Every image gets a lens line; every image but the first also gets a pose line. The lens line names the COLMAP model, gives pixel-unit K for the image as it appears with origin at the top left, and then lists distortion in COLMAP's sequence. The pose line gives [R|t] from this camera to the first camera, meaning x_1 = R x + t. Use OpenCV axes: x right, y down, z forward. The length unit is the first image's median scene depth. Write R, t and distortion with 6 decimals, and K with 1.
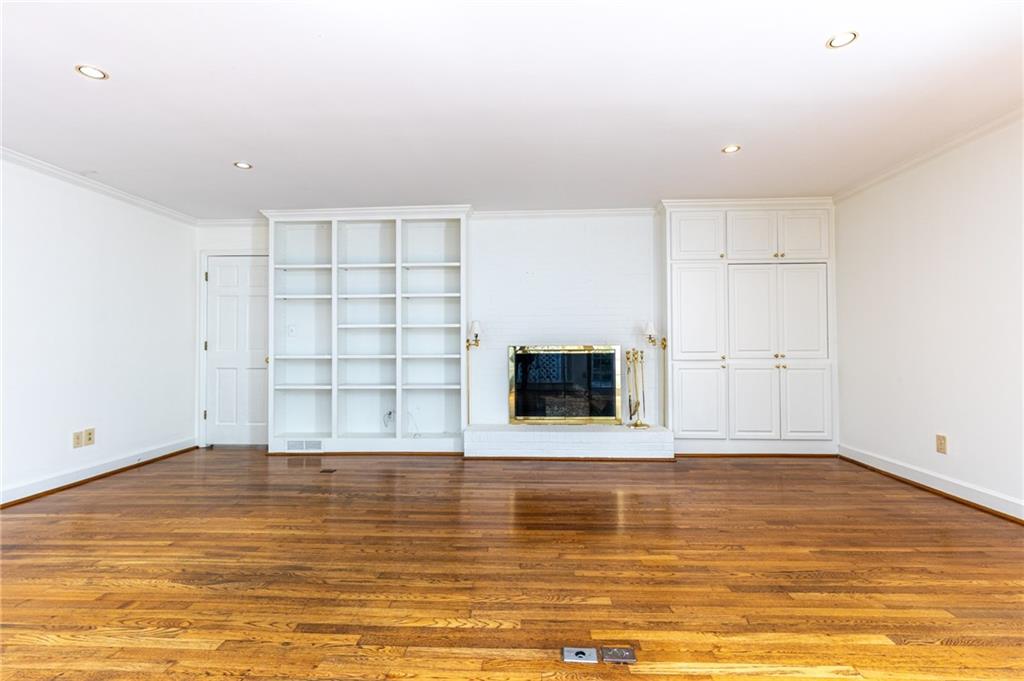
lens RADIAL K [[458.8, 0, 516.4], [0, 458.8, 336.0], [0, 0, 1]] dist [0.003393, -0.000215]
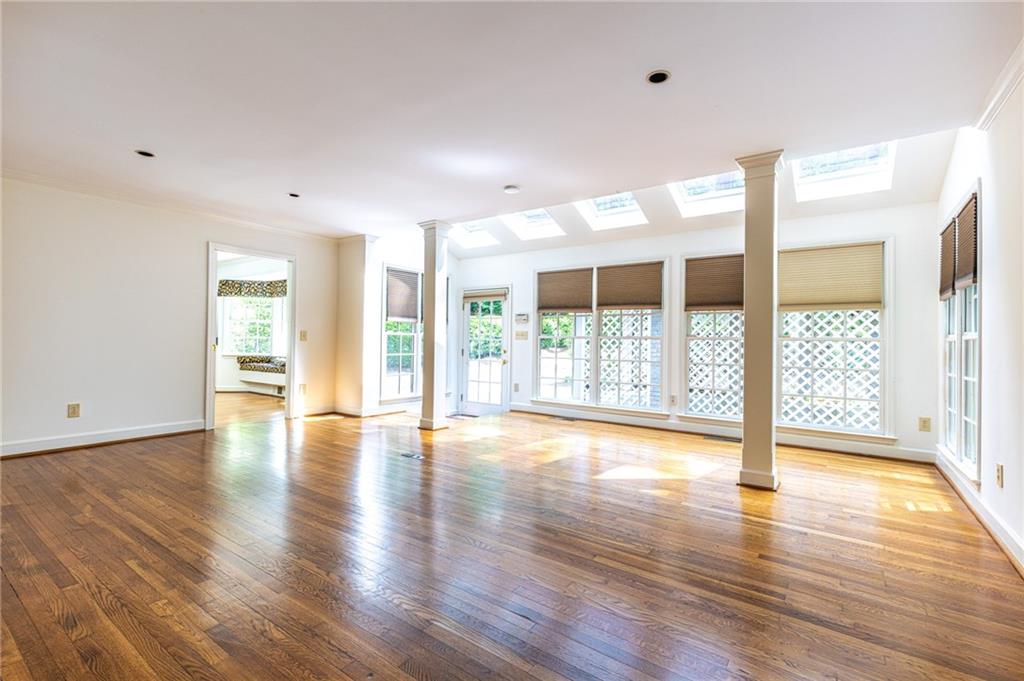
lens RADIAL K [[454.9, 0, 510.0], [0, 454.9, 338.2], [0, 0, 1]] dist [0.002628, 0.000118]
pose [[-0.839093, -0.002693, 0.543981, -1.474247], [-0.022510, 0.999303, -0.029775, 0.067563], [-0.543522, -0.037229, -0.838569, 2.509344]]
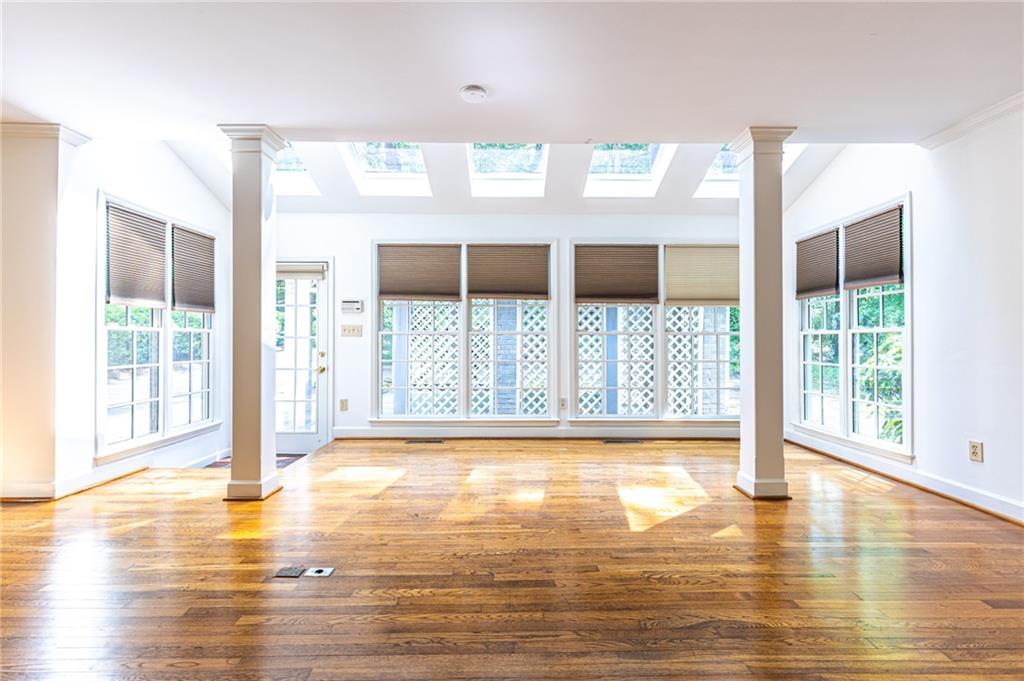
lens RADIAL K [[458.8, 0, 516.4], [0, 458.8, 336.0], [0, 0, 1]] dist [0.003393, -0.000215]
pose [[-0.998245, 0.004526, -0.059039, -0.302633], [0.006398, 0.999482, -0.031551, 0.051835], [0.058866, -0.031873, -0.997757, 2.035871]]
